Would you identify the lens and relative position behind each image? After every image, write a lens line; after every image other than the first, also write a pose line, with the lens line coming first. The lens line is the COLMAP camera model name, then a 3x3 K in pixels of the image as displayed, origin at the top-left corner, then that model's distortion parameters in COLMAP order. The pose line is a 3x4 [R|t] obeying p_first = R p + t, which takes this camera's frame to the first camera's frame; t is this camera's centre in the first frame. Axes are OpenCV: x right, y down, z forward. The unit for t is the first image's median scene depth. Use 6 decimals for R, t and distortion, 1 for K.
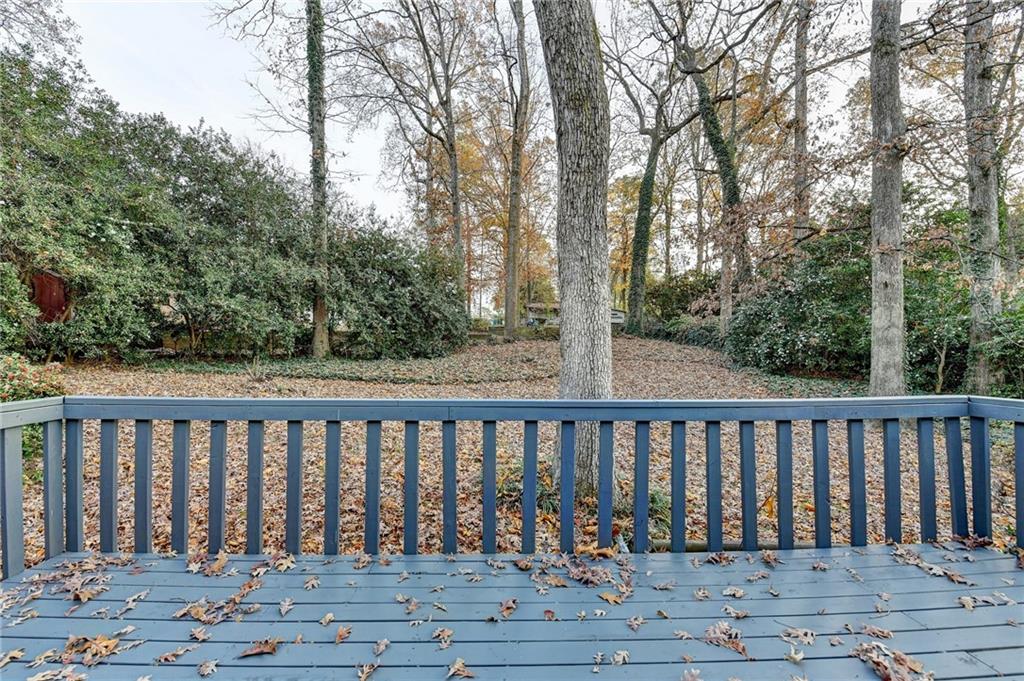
lens RADIAL K [[423.3, 0, 512.0], [0, 423.3, 341.1], [0, 0, 1]] dist [-0.019980, -0.000592]
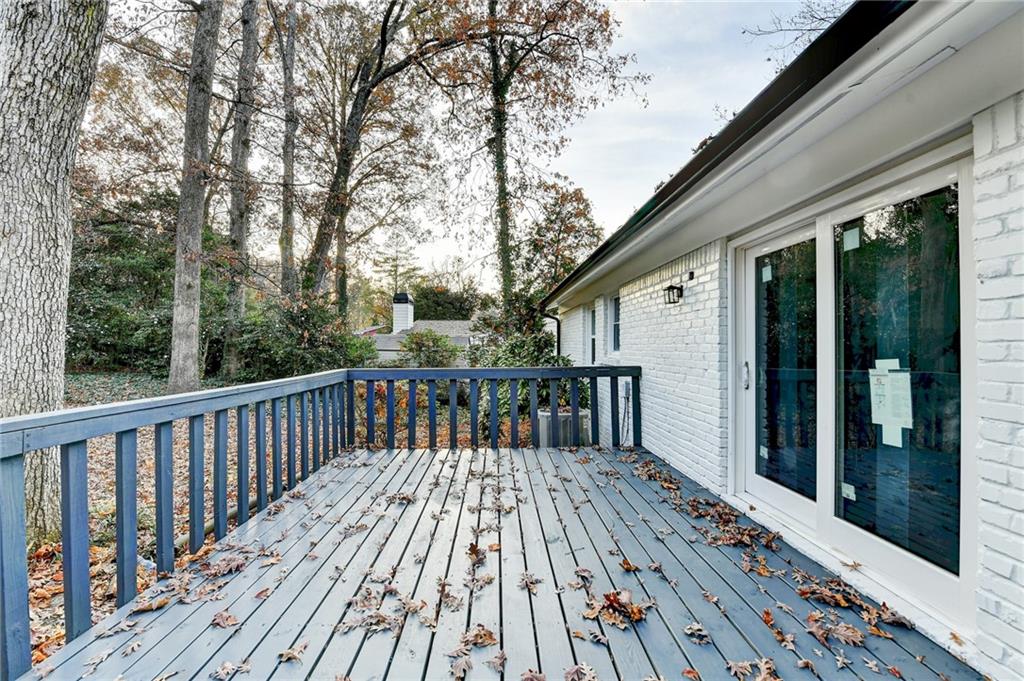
lens RADIAL K [[423.3, 0, 513.7], [0, 423.3, 343.9], [0, 0, 1]] dist [-0.019980, -0.000592]
pose [[-0.032036, 0.009302, 0.999443, -0.289046], [-0.031771, 0.999442, -0.010321, 0.007314], [-0.998982, -0.032084, -0.031723, 0.129441]]
